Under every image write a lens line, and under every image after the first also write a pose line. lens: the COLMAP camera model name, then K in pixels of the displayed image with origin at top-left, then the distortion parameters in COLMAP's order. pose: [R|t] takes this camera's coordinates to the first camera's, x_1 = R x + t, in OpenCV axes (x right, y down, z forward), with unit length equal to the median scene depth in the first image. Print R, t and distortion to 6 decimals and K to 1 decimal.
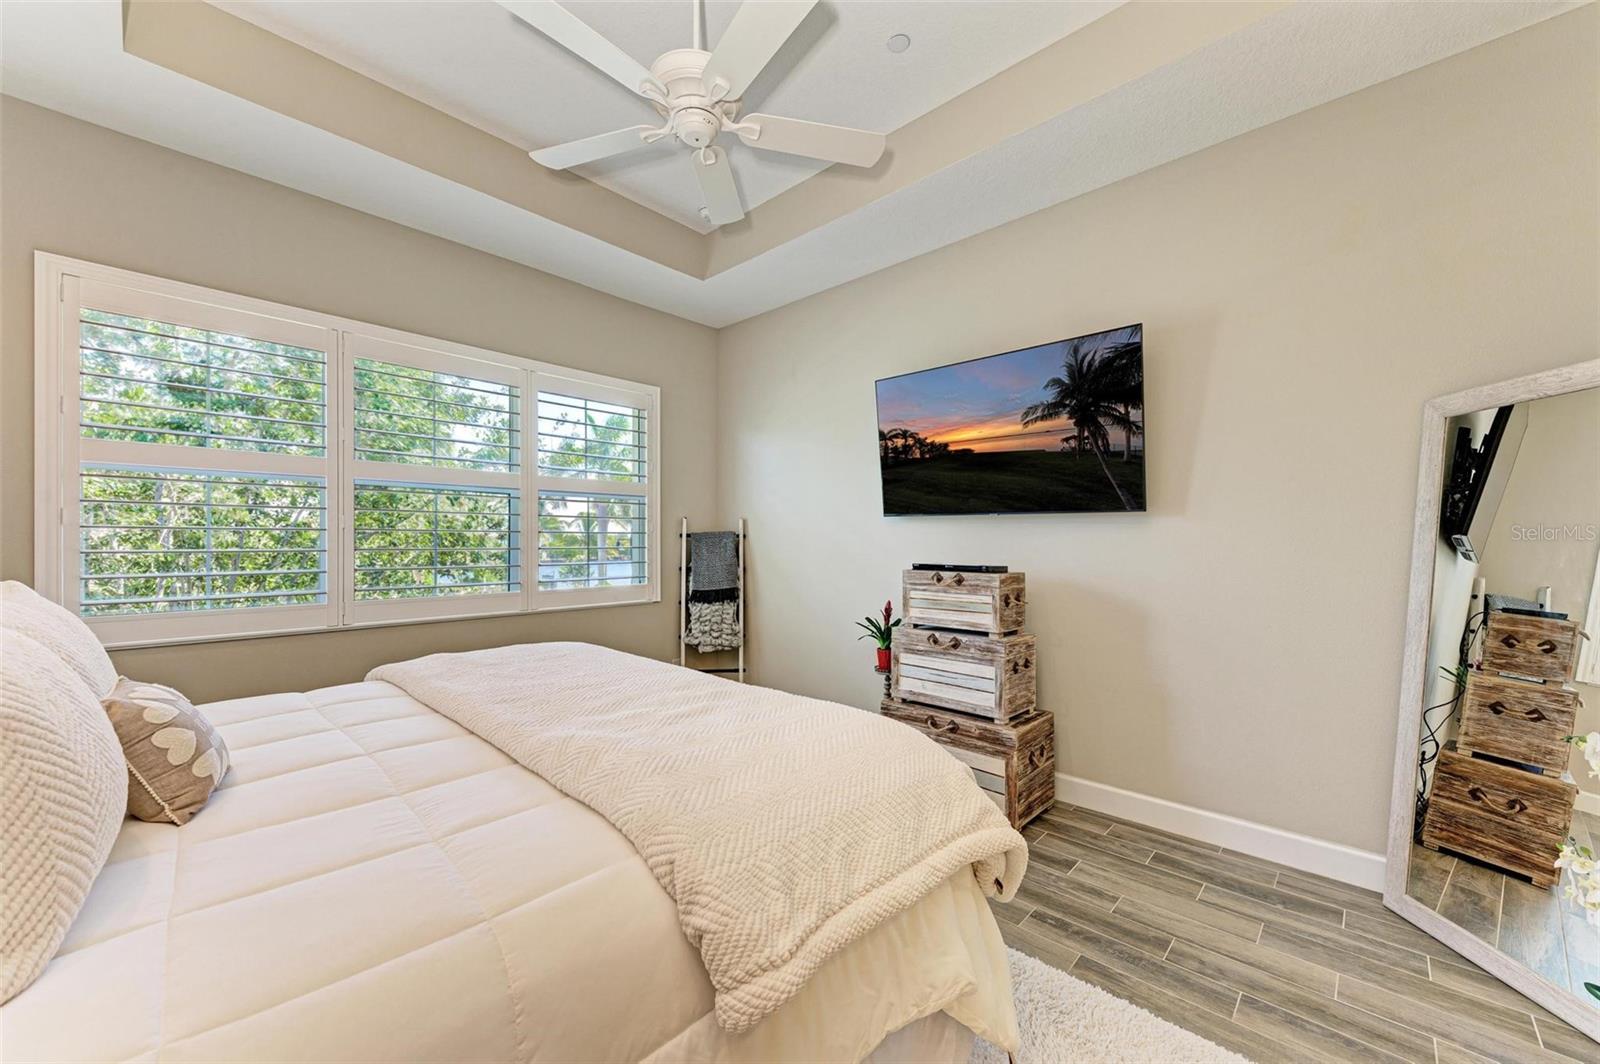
lens RADIAL K [[618.5, 0, 799.8], [0, 618.5, 540.1], [0, 0, 1]] dist [0.013593, -0.000177]
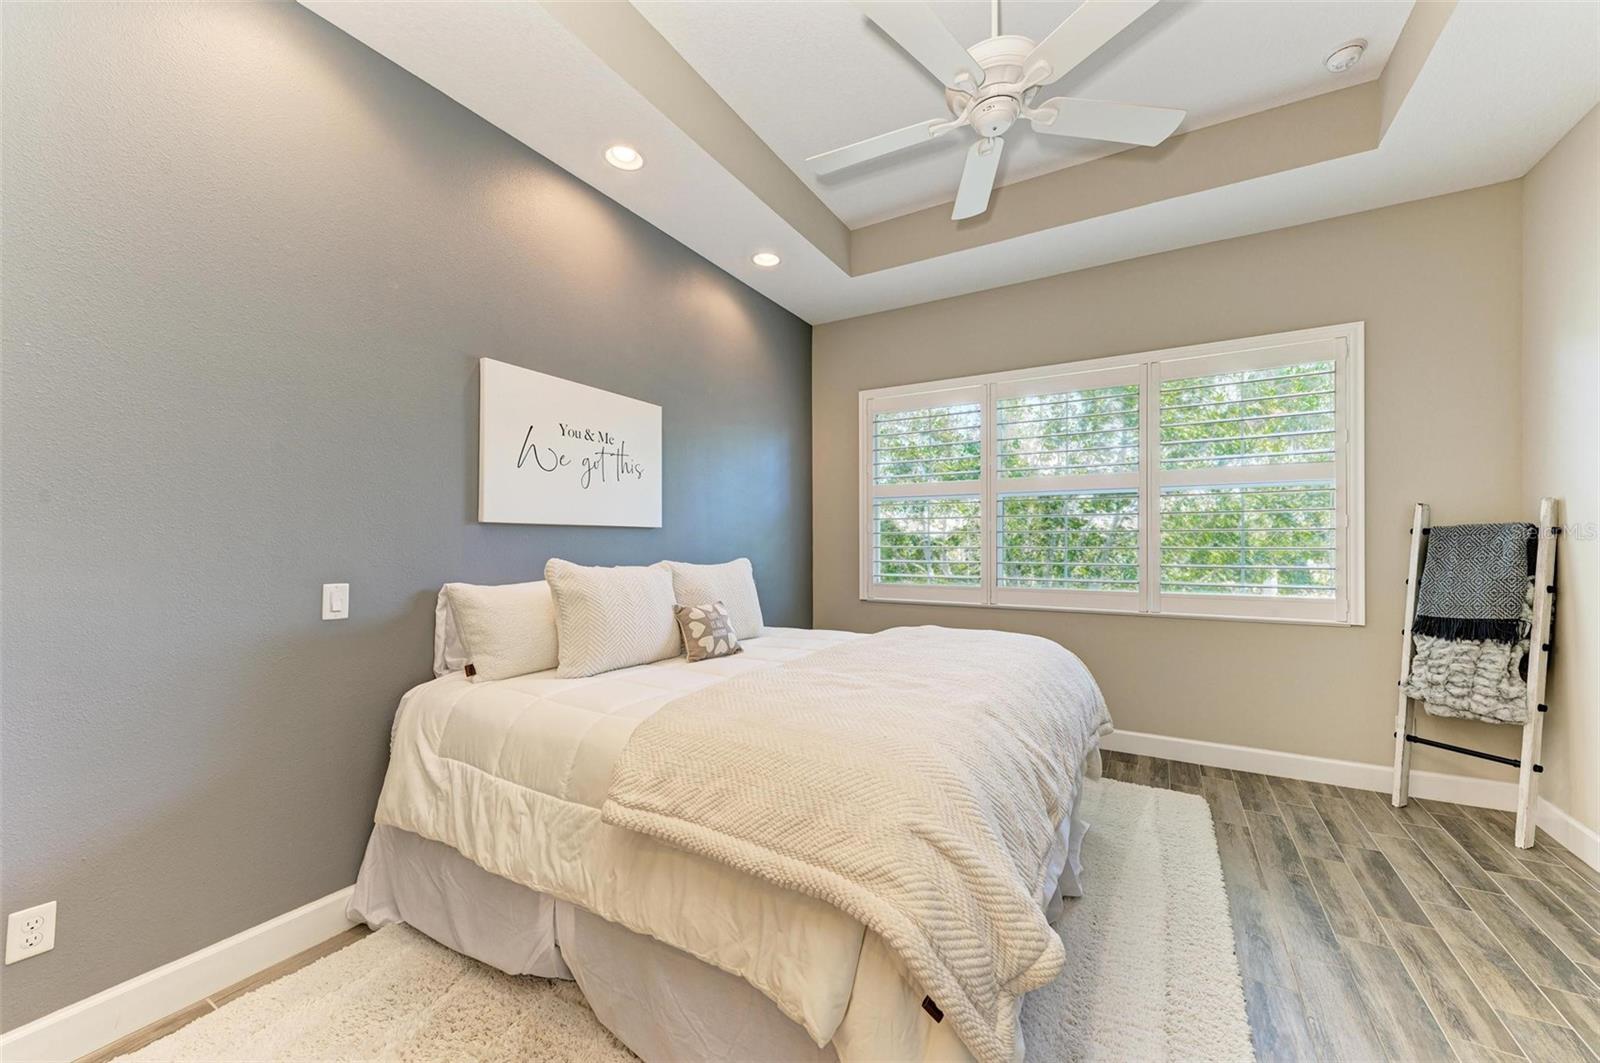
lens RADIAL K [[618.5, 0, 799.8], [0, 618.5, 539.6], [0, 0, 1]] dist [0.013593, -0.000177]
pose [[0.219730, -0.006521, -0.975539, 0.325964], [0.003302, 0.999977, -0.005941, 0.003308], [0.975555, -0.001916, 0.219746, 0.220841]]
